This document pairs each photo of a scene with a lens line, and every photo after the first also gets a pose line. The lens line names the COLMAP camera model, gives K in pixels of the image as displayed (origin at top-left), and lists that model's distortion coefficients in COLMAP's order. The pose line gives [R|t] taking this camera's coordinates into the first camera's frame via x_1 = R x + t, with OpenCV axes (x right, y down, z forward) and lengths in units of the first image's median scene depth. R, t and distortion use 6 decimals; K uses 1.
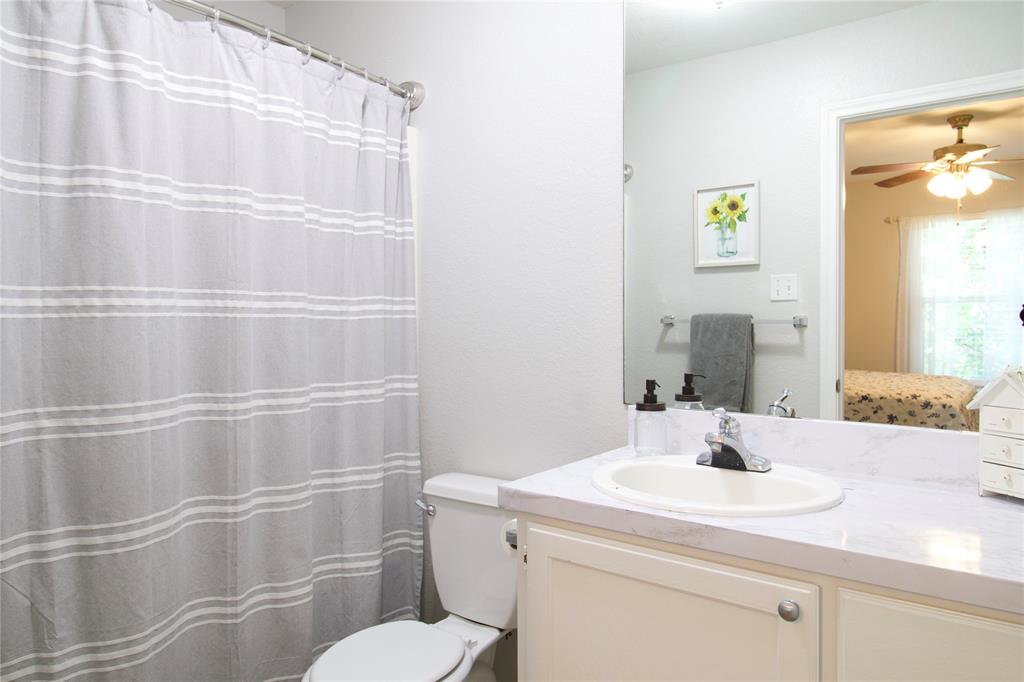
lens RADIAL K [[710.7, 0, 511.2], [0, 710.7, 340.3], [0, 0, 1]] dist [0.002841, 0.000621]
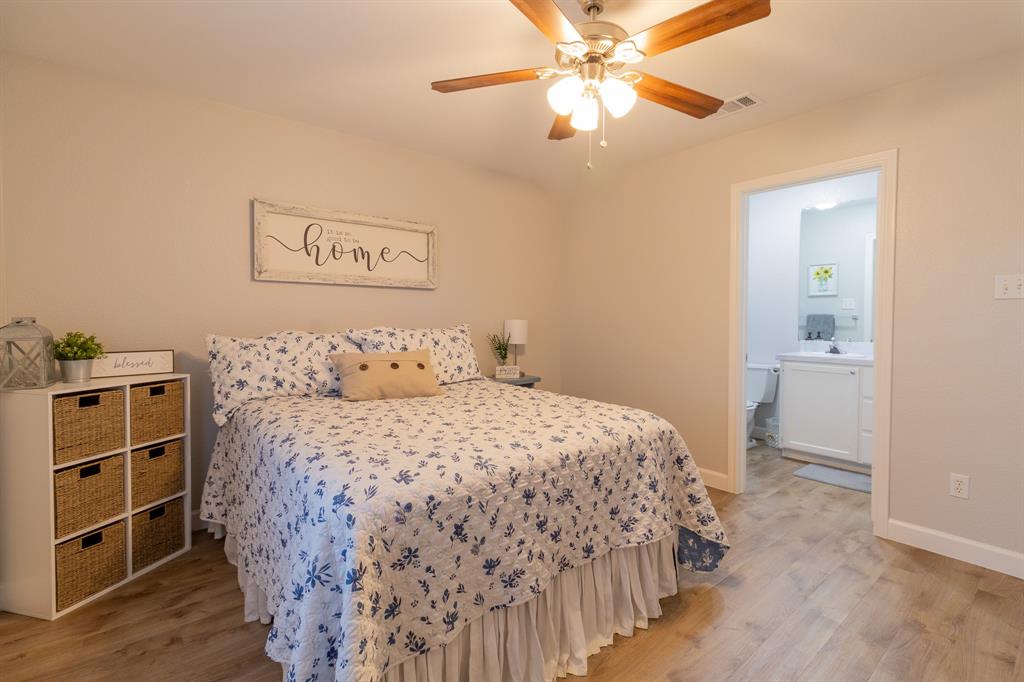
lens RADIAL K [[478.6, 0, 513.2], [0, 478.6, 336.1], [0, 0, 1]] dist [-0.001555, -0.000125]
pose [[0.973070, 0.012501, -0.230172, -0.387229], [-0.010386, 0.999892, 0.010398, 0.035675], [0.230277, -0.007727, 0.973094, -0.940422]]
